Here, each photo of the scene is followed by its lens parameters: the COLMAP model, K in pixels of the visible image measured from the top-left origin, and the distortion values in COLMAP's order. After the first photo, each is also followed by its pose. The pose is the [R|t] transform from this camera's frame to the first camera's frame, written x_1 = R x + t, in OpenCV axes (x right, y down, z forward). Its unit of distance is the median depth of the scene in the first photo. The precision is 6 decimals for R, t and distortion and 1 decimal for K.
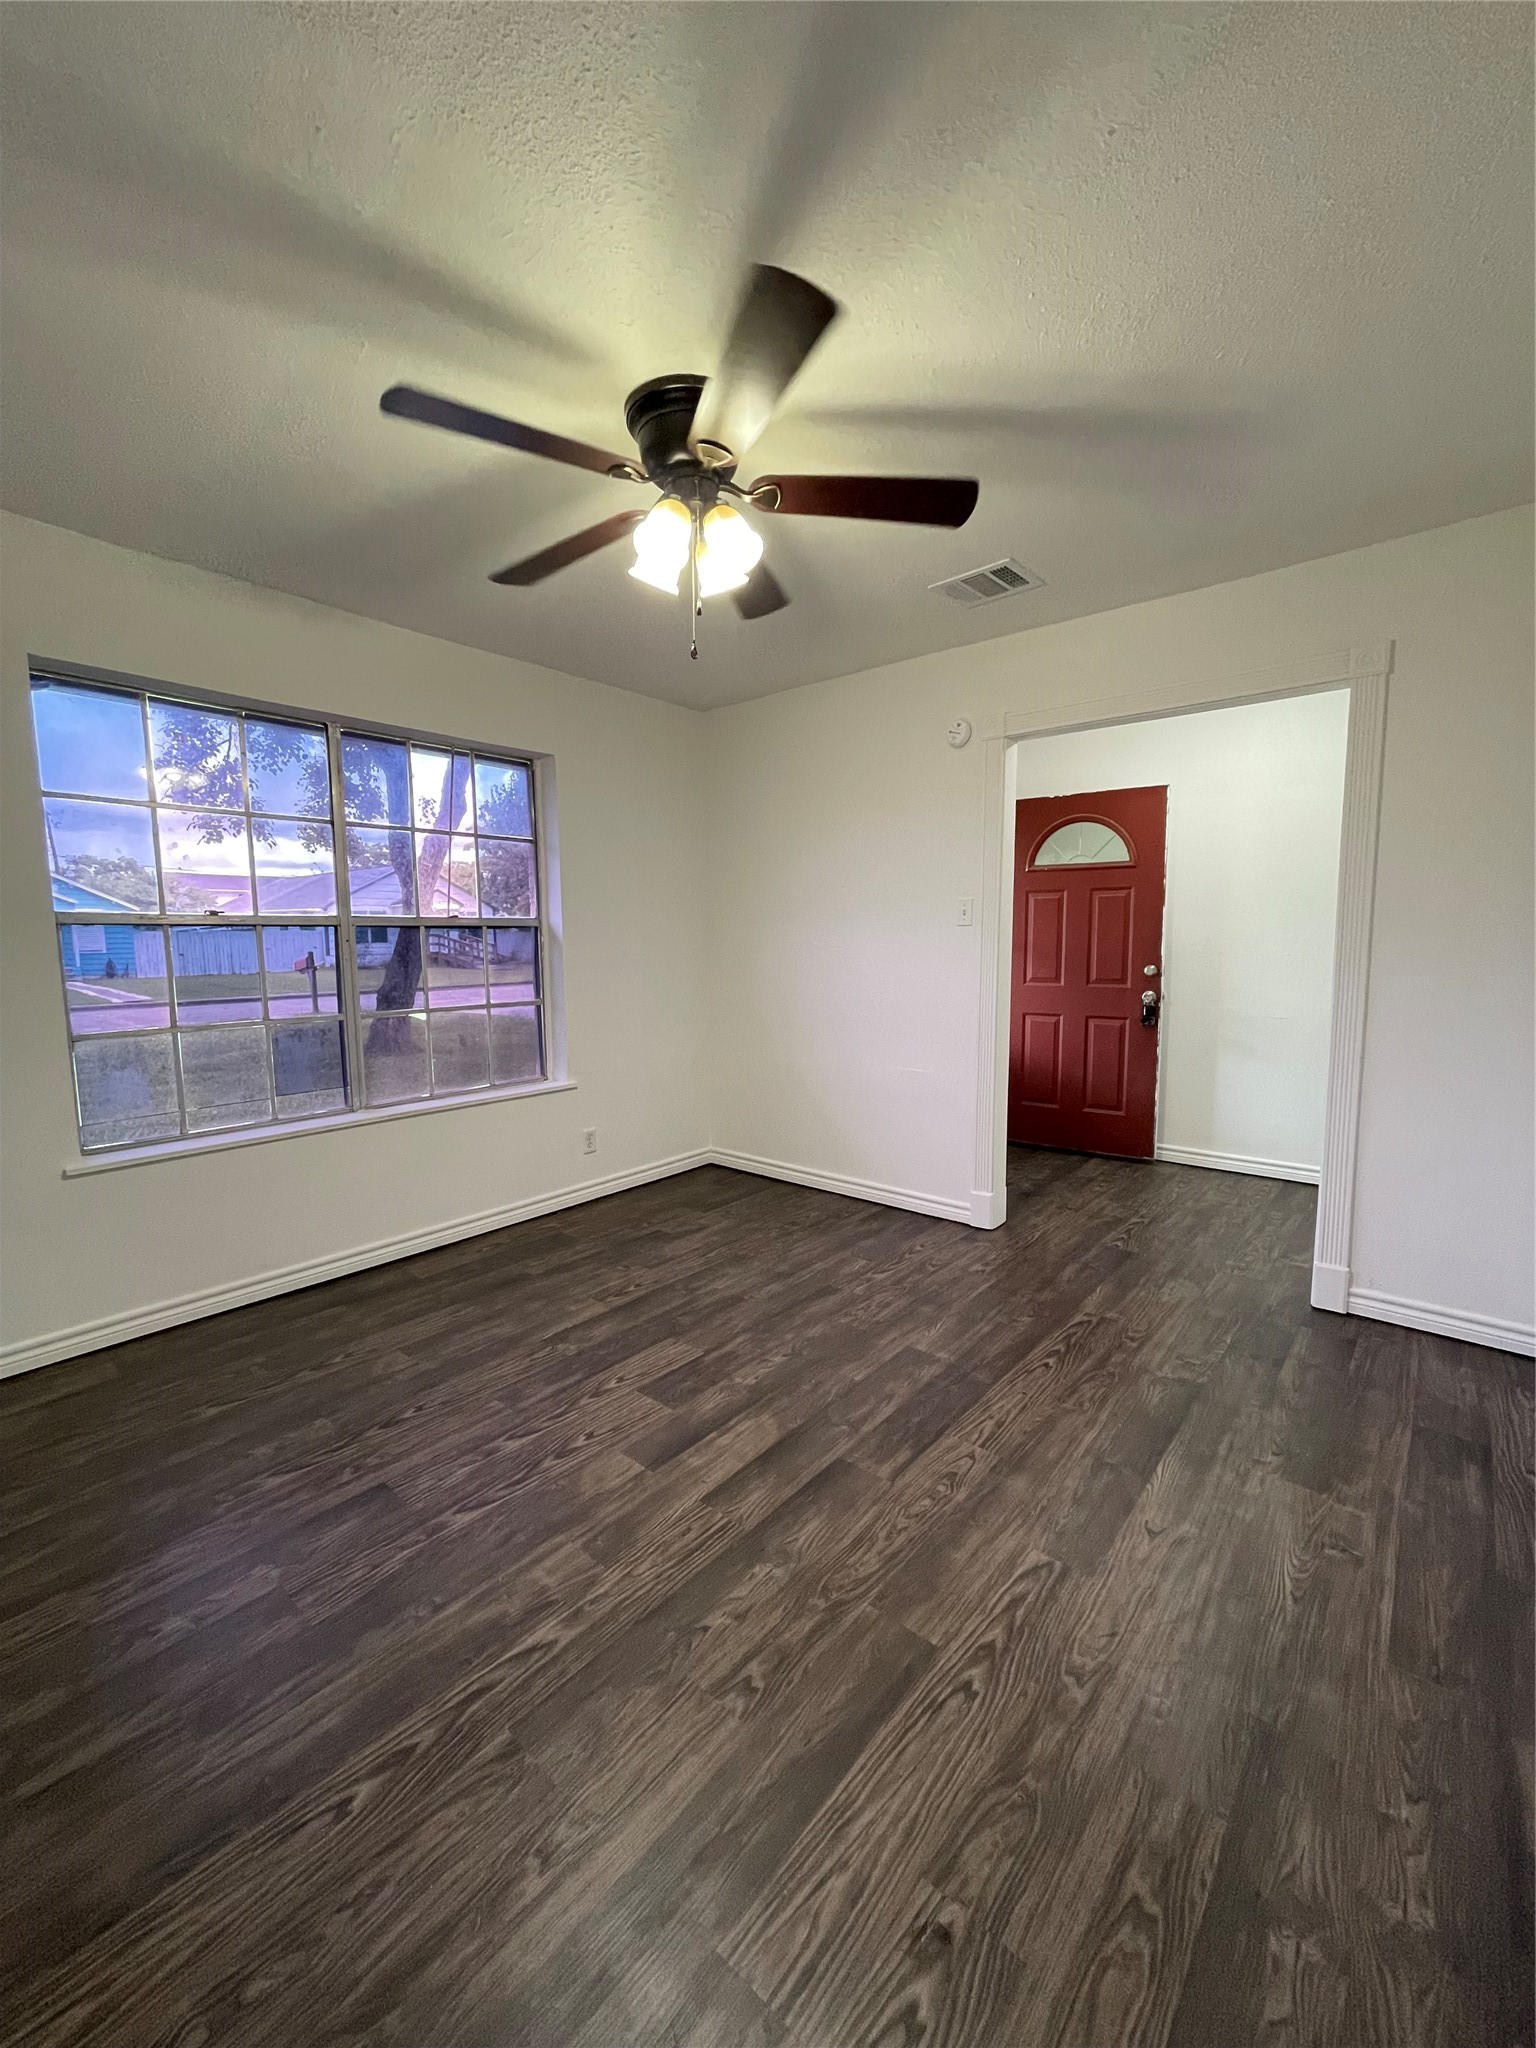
lens RADIAL K [[826.1, 0, 769.9], [0, 826.1, 1025.2], [0, 0, 1]] dist [-0.002979, -0.000458]
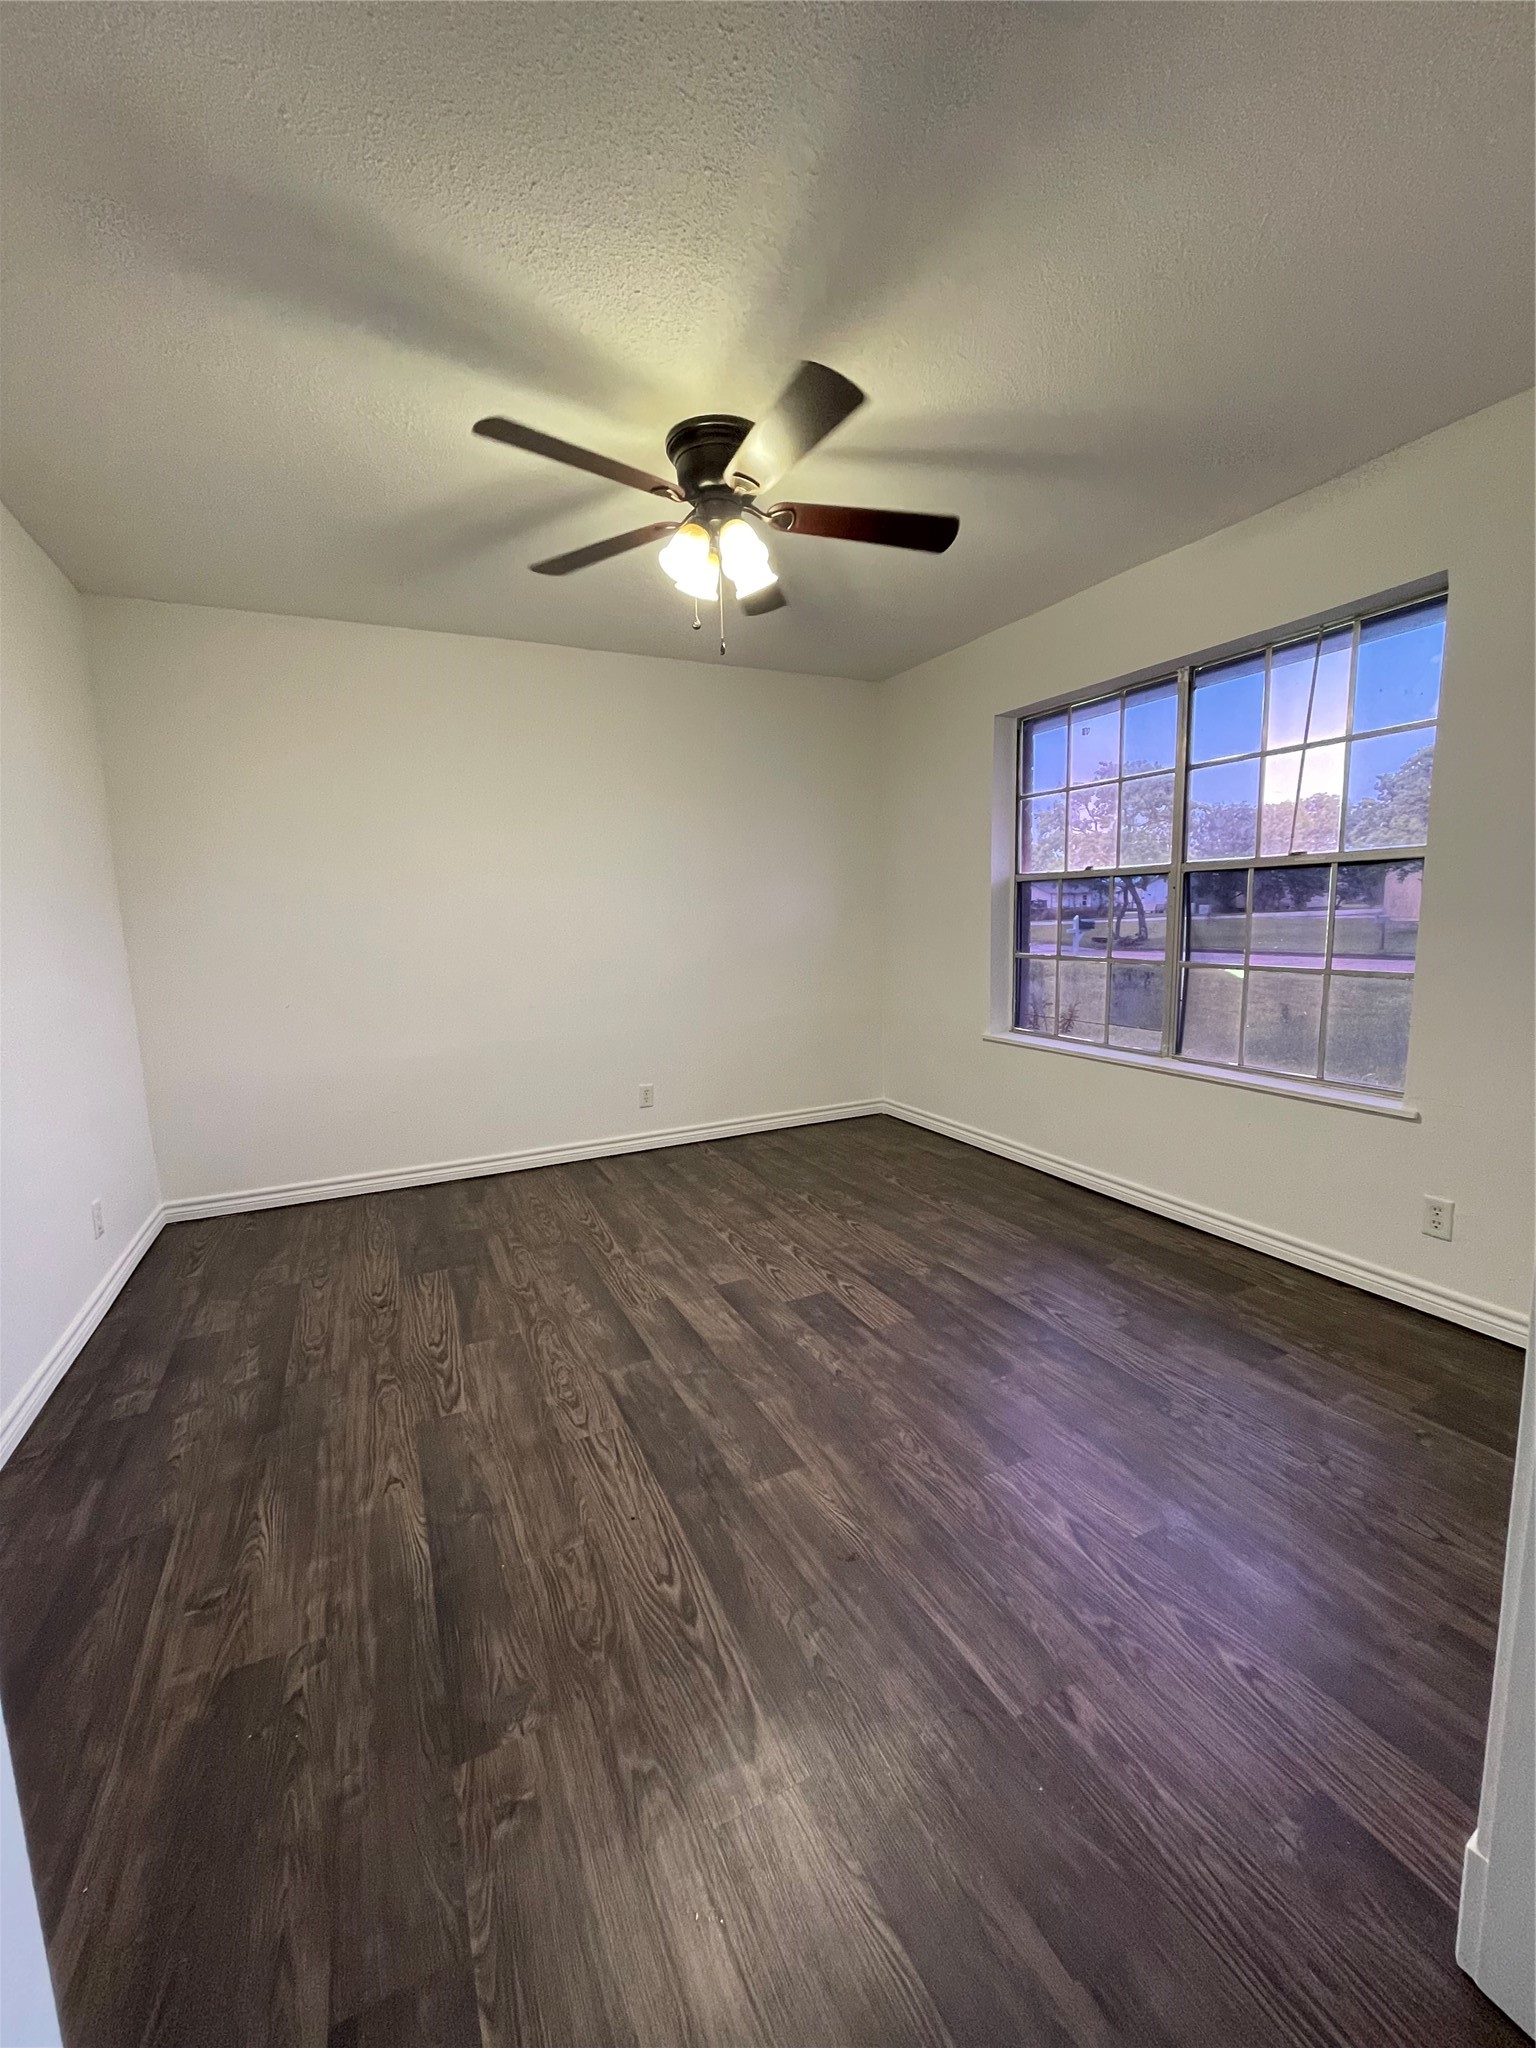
lens RADIAL K [[826.1, 0, 769.9], [0, 826.1, 1025.2], [0, 0, 1]] dist [-0.002979, -0.000458]
pose [[-0.398443, 0.145178, -0.905631, 0.851277], [-0.071988, 0.979397, 0.188675, -0.128261], [0.914364, 0.140371, -0.379783, 1.316129]]
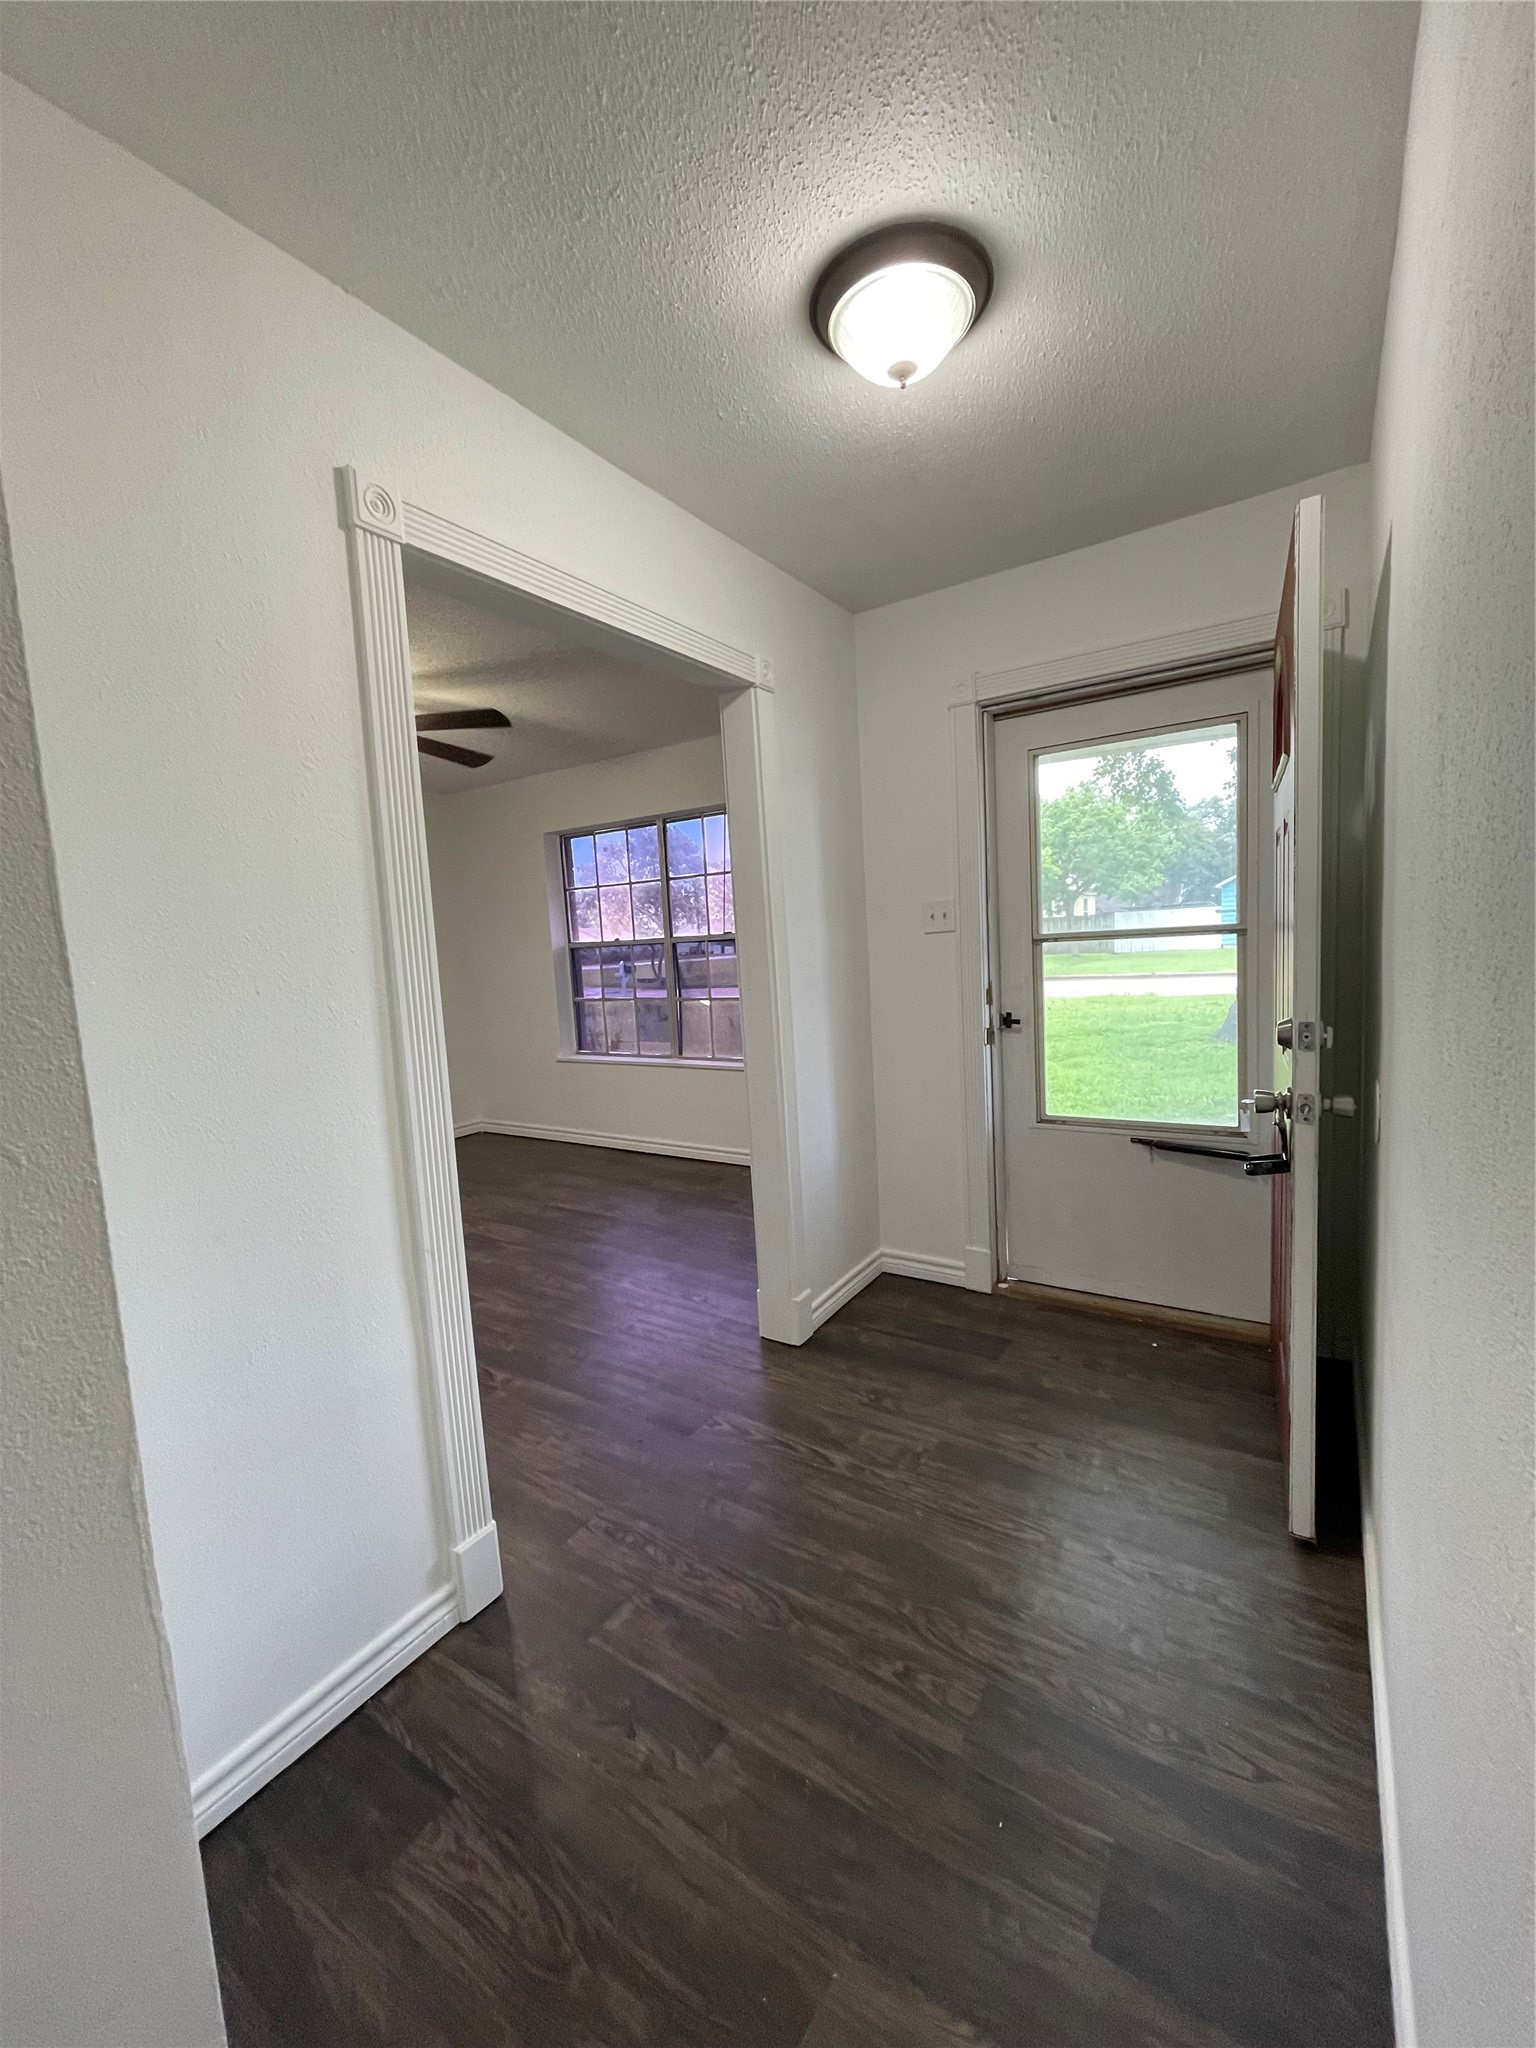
lens RADIAL K [[825.3, 0, 773.8], [0, 825.3, 1022.5], [0, 0, 1]] dist [0.000694, -0.000113]
pose [[0.122166, 0.103670, -0.987081, 1.543603], [-0.055158, 0.993702, 0.097539, -0.185637], [0.990976, 0.042529, 0.127115, 1.386468]]
